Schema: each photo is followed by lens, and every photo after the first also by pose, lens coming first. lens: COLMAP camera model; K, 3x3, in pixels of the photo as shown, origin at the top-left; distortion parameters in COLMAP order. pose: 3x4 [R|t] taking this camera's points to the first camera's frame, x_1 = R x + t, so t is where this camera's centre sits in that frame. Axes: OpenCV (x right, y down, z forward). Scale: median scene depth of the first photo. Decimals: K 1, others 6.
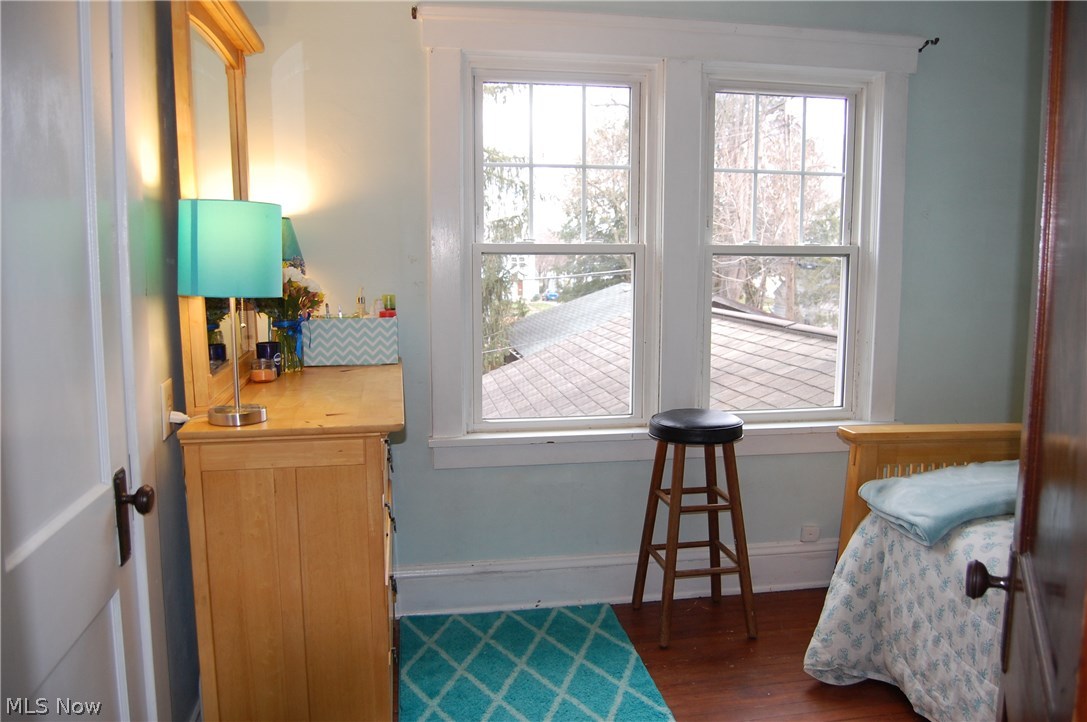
lens RADIAL K [[855.7, 0, 543.5], [0, 855.7, 361.0], [0, 0, 1]] dist [-0.085971, 0.002294]
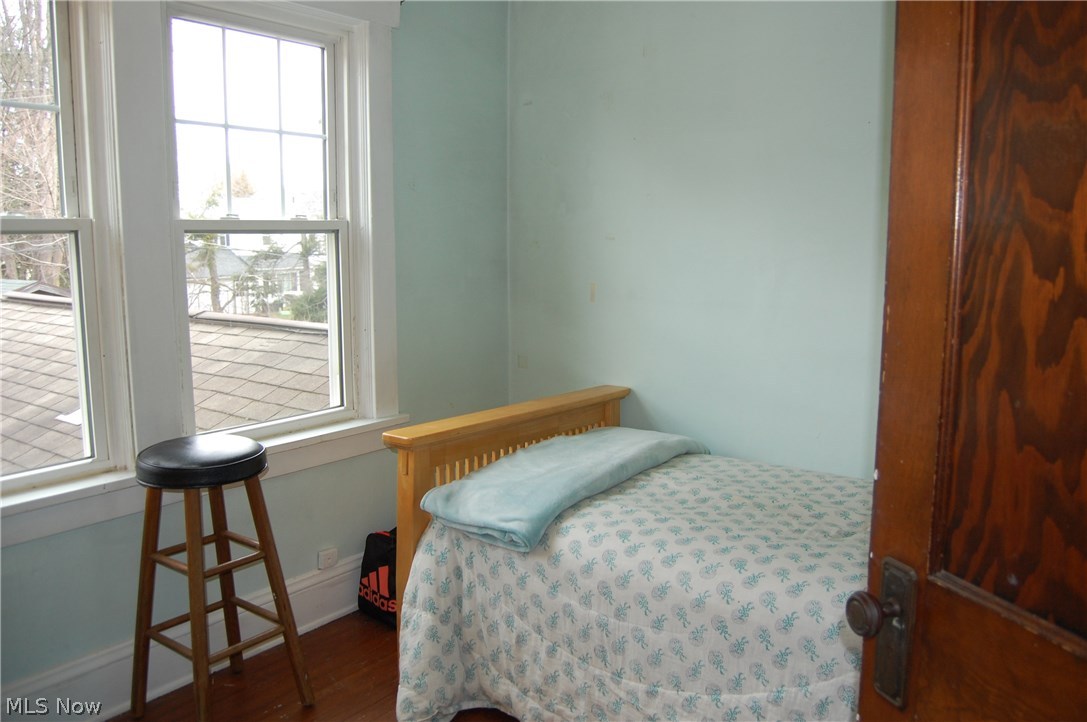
lens RADIAL K [[855.7, 0, 543.5], [0, 855.7, 361.0], [0, 0, 1]] dist [-0.085971, 0.002294]
pose [[0.710127, -0.102936, 0.696508, -0.135308], [0.084913, 0.994555, 0.060410, -0.035021], [-0.698934, 0.016243, 0.715002, 0.296278]]
